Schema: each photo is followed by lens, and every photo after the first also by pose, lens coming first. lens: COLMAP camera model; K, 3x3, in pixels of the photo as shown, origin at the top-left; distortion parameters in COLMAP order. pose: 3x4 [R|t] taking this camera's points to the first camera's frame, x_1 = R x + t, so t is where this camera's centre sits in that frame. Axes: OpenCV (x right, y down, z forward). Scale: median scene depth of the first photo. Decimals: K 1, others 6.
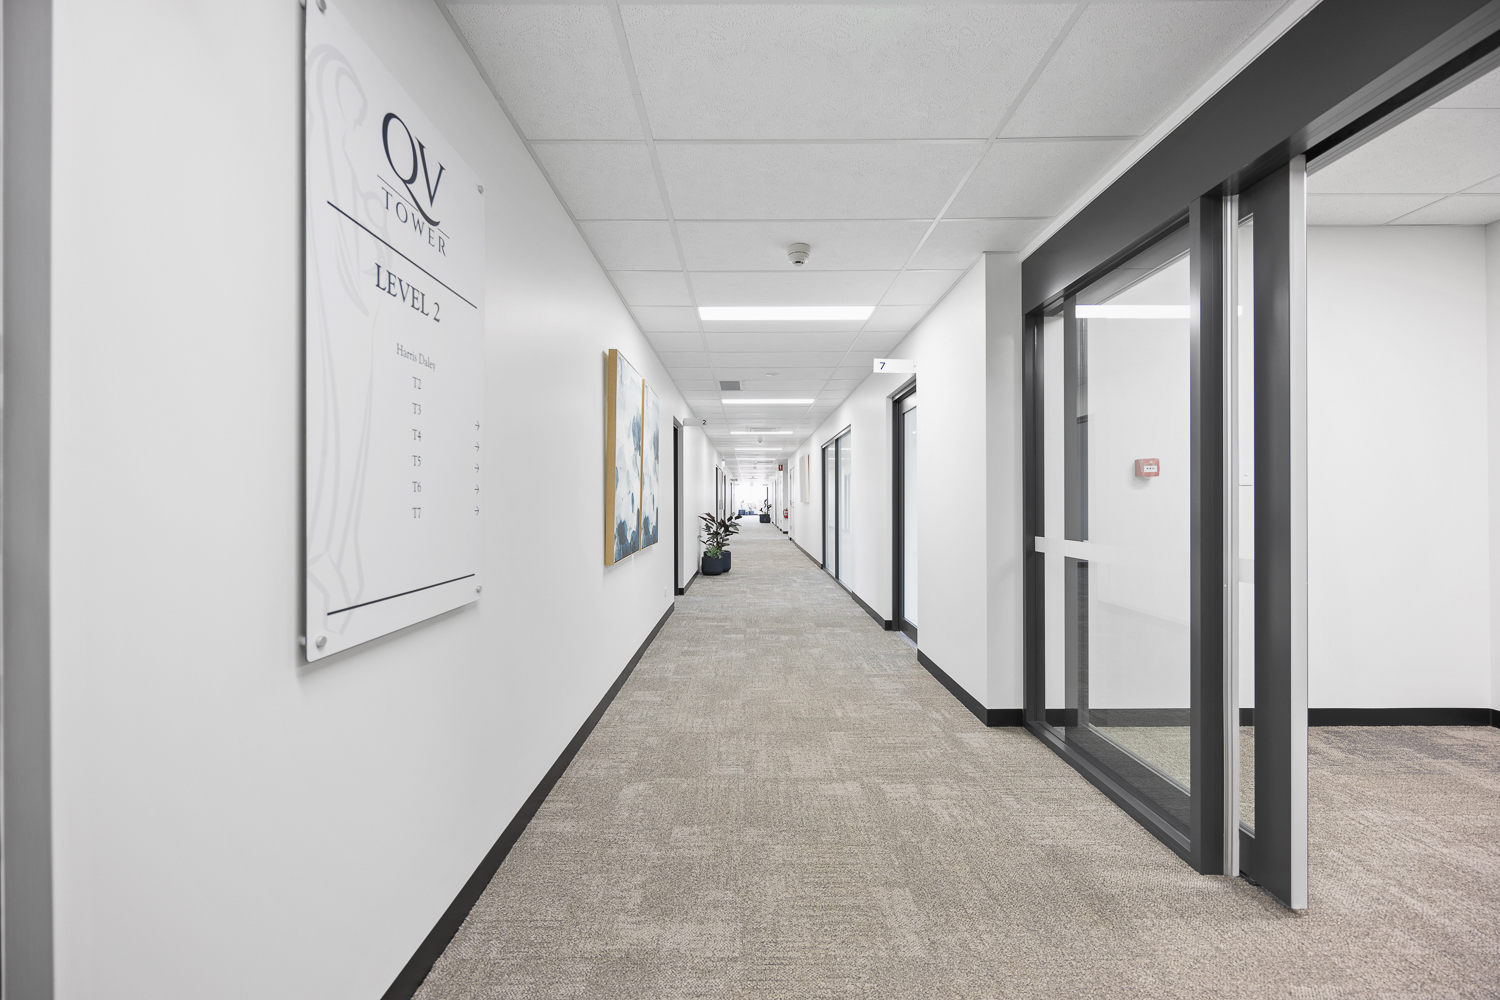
lens RADIAL K [[600.4, 0, 748.4], [0, 600.4, 498.7], [0, 0, 1]] dist [-0.005041, 0.000724]
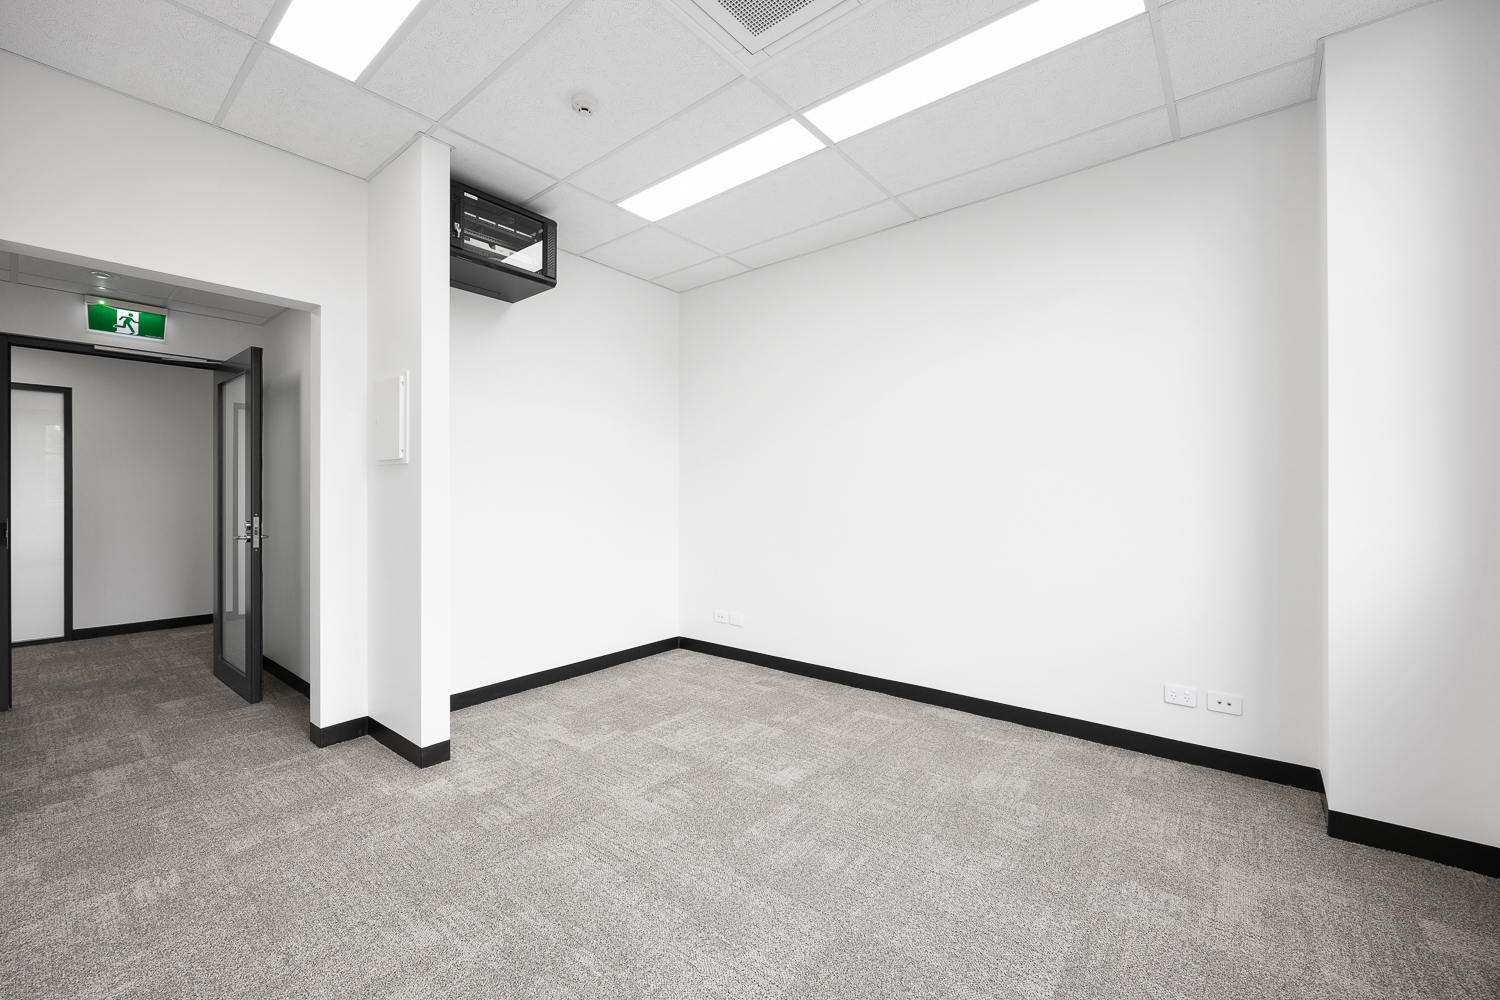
lens RADIAL K [[600.4, 0, 747.1], [0, 600.4, 495.0], [0, 0, 1]] dist [-0.005041, 0.000724]
pose [[0.649140, -0.000074, 0.760669, 0.587751], [0.005466, 0.999975, -0.004567, 0.018313], [-0.760650, 0.007123, 0.649124, 0.843272]]
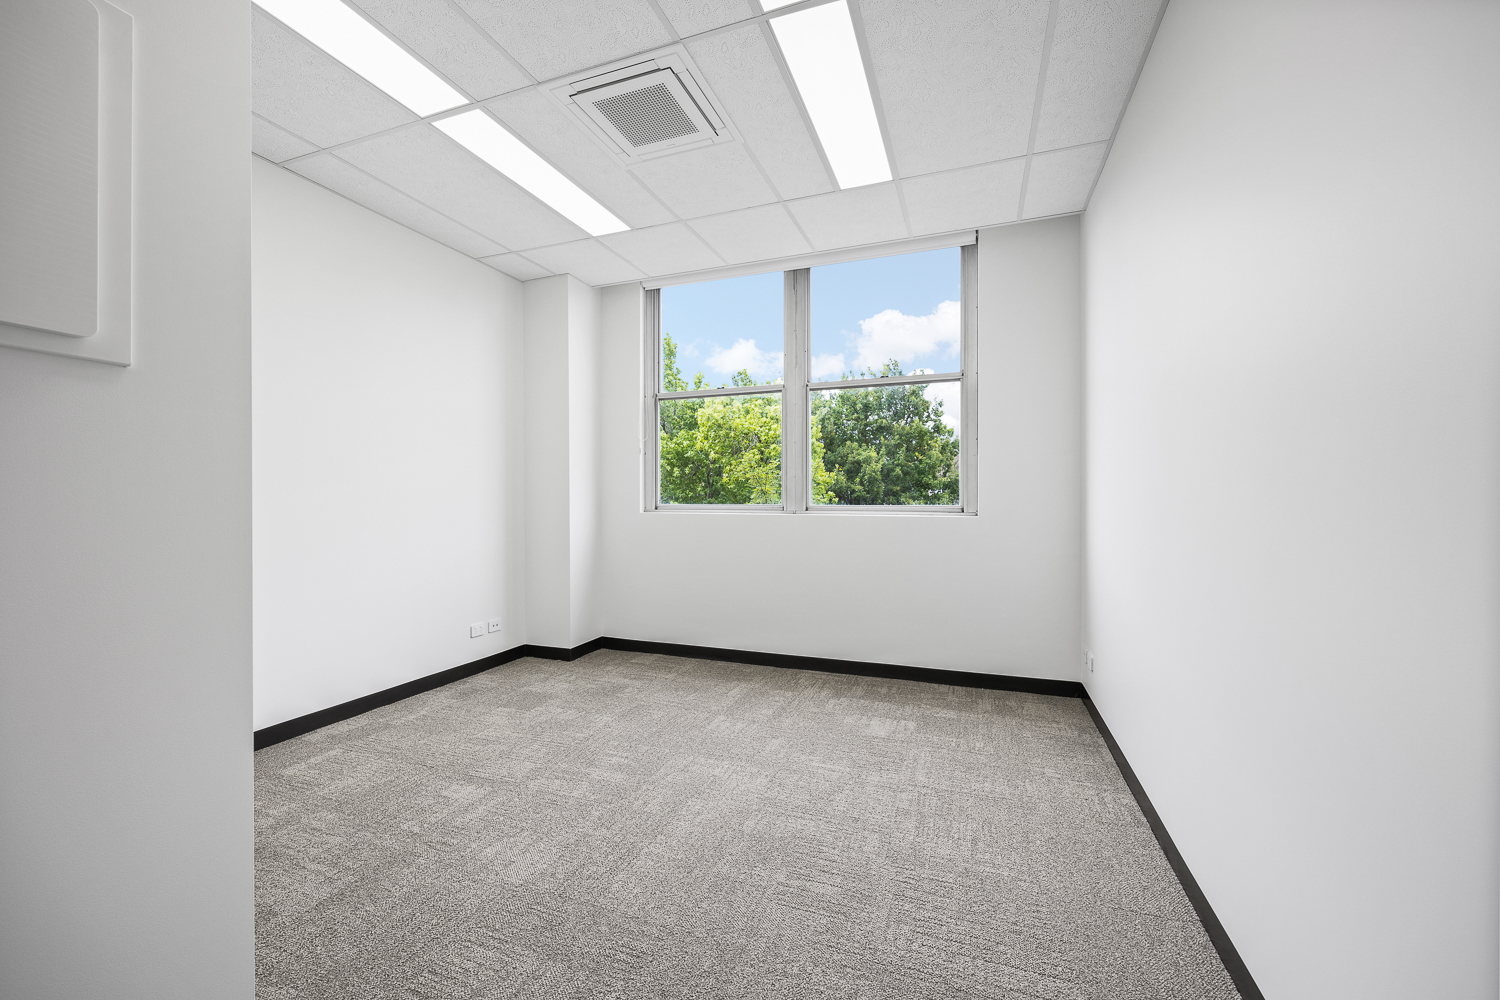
lens RADIAL K [[600.4, 0, 747.4], [0, 600.4, 498.6], [0, 0, 1]] dist [-0.005041, 0.000724]
pose [[-0.930248, 0.001020, 0.366929, 0.593277], [0.002636, 0.999989, 0.003903, 0.018259], [-0.366921, 0.004598, -0.930241, 1.001898]]
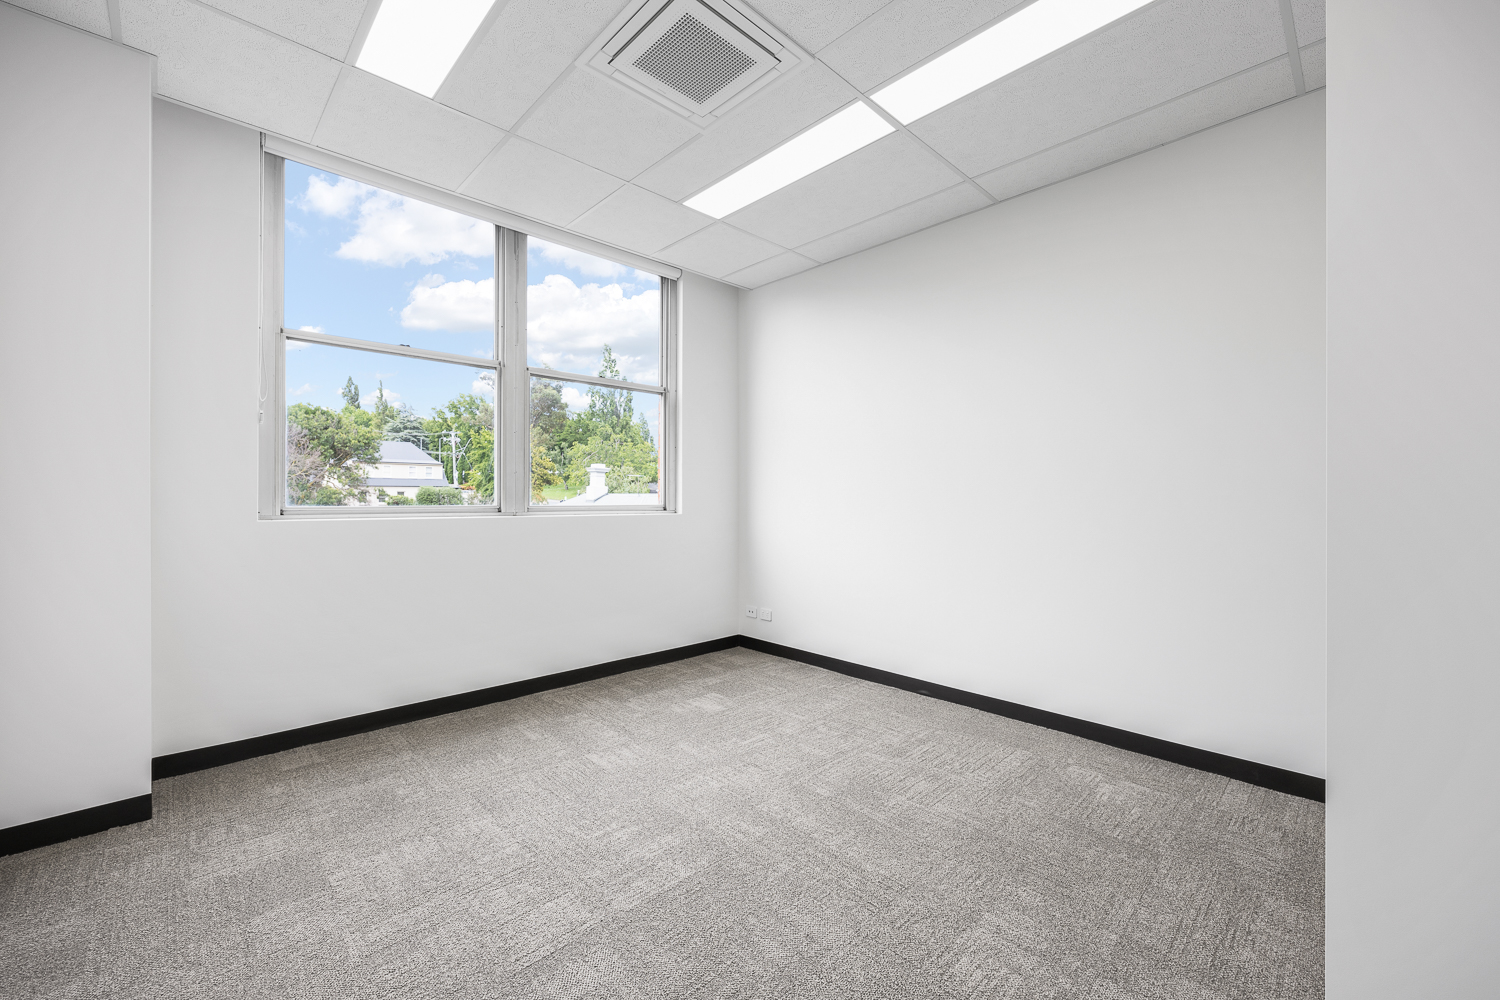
lens RADIAL K [[600.4, 0, 750.9], [0, 600.4, 493.6], [0, 0, 1]] dist [-0.005041, 0.000724]
pose [[-0.728666, -0.005171, -0.684850, 0.719404], [-0.005118, 0.999985, -0.002105, 0.017826], [0.684850, 0.001971, -0.728681, 0.980595]]
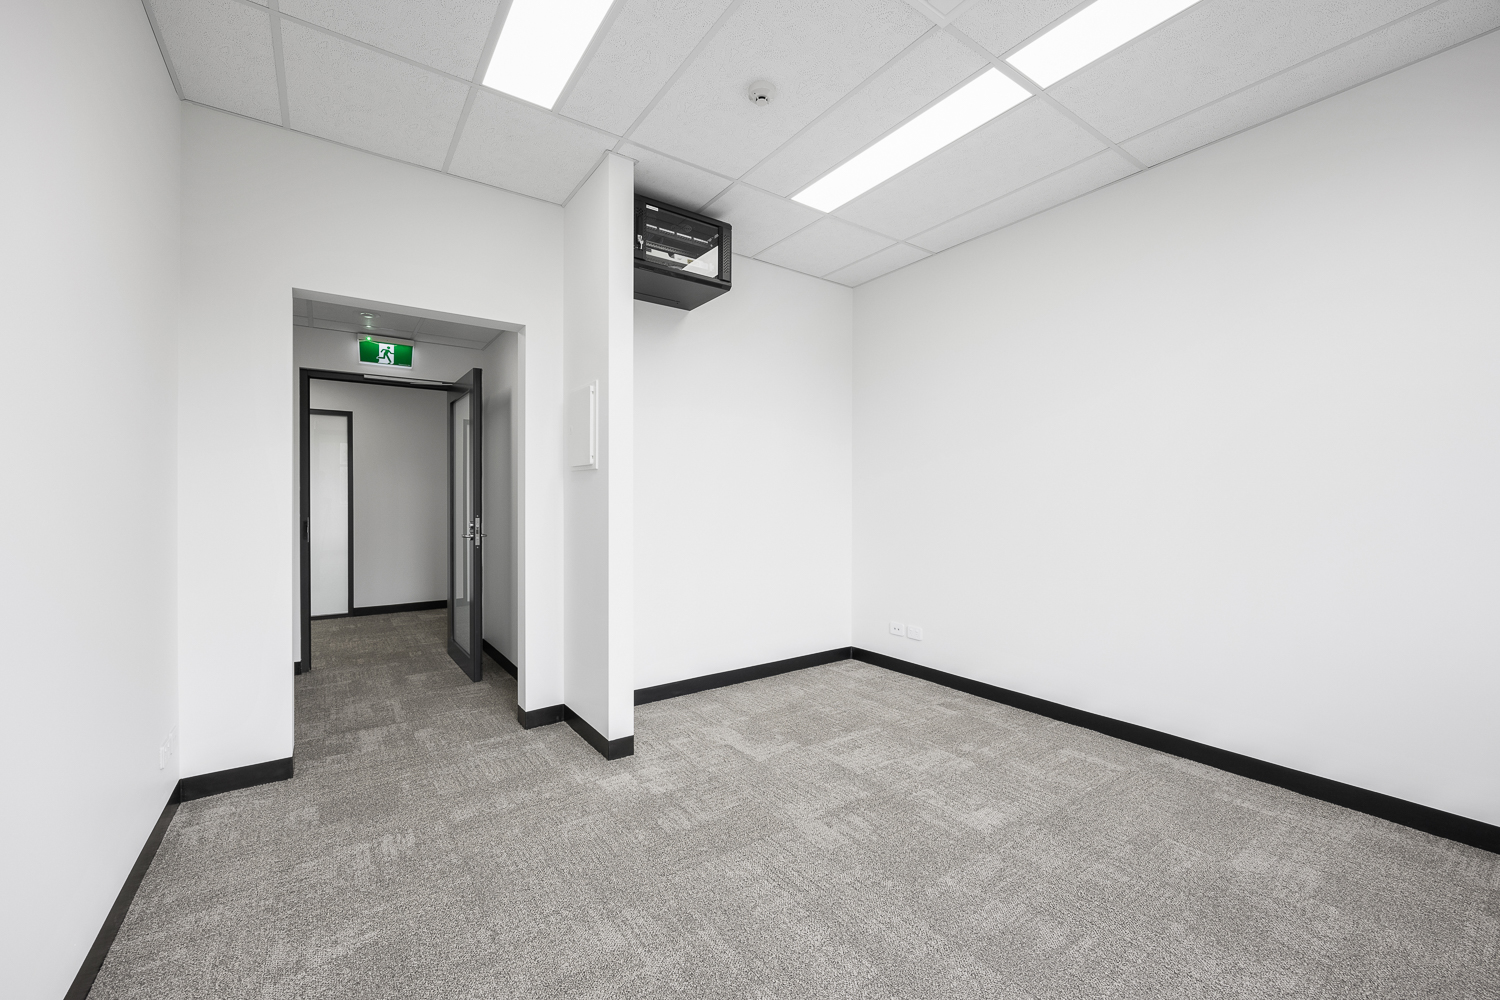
lens RADIAL K [[600.4, 0, 746.2], [0, 600.4, 503.1], [0, 0, 1]] dist [-0.005041, 0.000724]
pose [[0.830436, -0.002975, 0.557106, 0.590918], [0.002709, 0.999995, 0.001301, 0.018173], [-0.557108, 0.000429, 0.830440, 0.851136]]
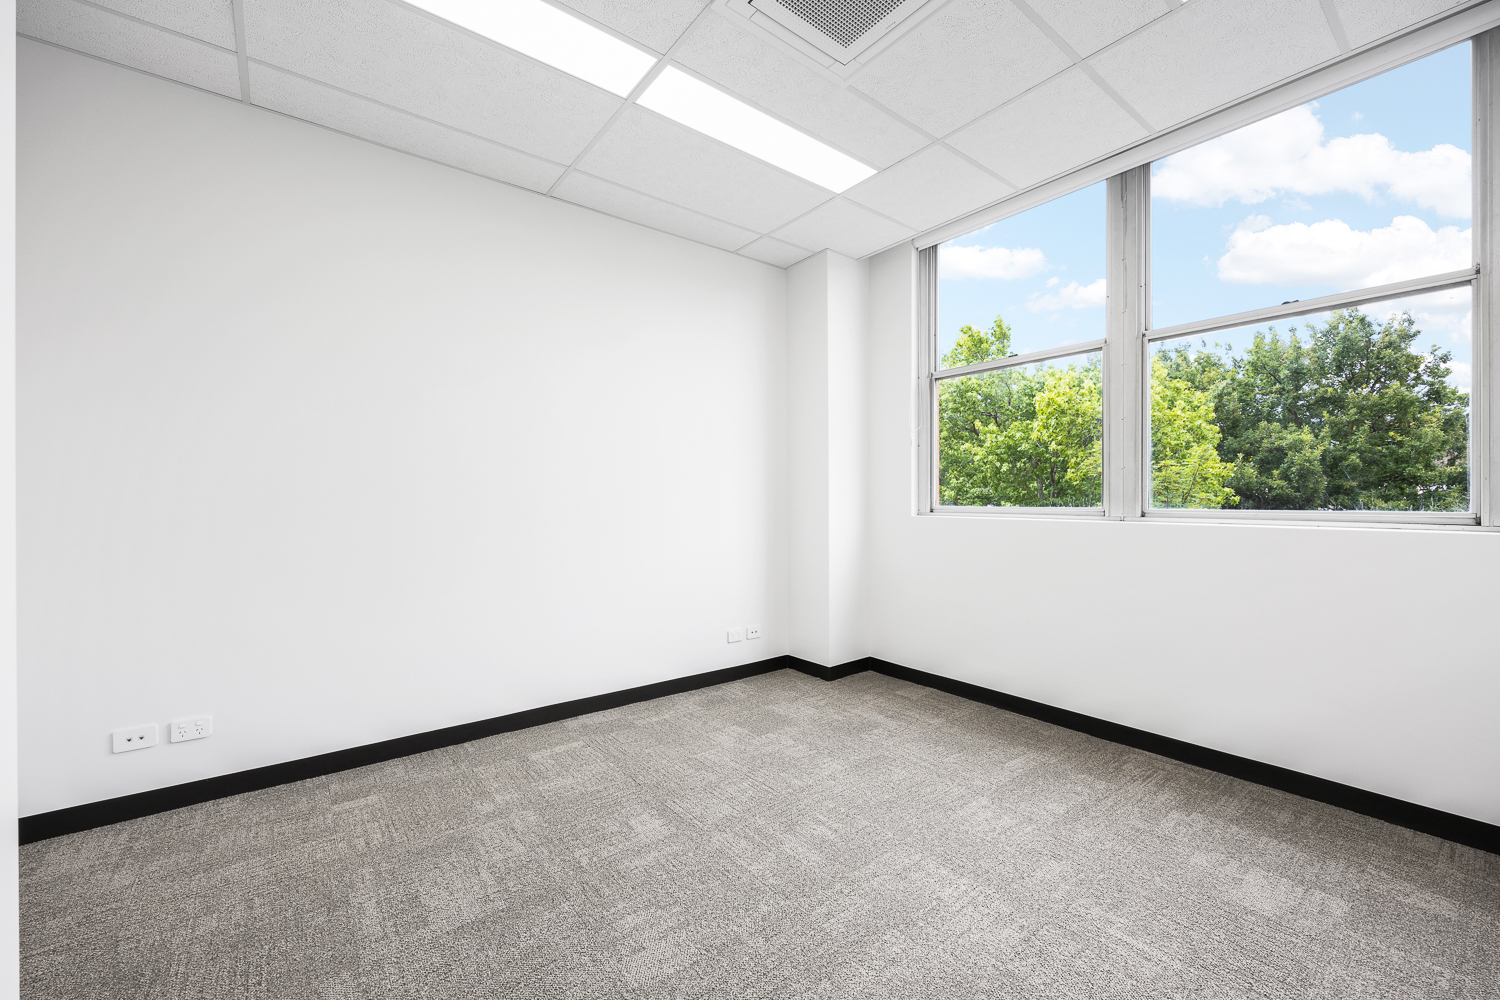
lens RADIAL K [[600.4, 0, 747.5], [0, 600.4, 499.2], [0, 0, 1]] dist [-0.005041, 0.000724]
pose [[-0.600374, 0.000460, 0.799720, 0.592950], [0.005028, 0.999982, 0.003200, 0.018069], [-0.799704, 0.005942, -0.600365, 0.963794]]
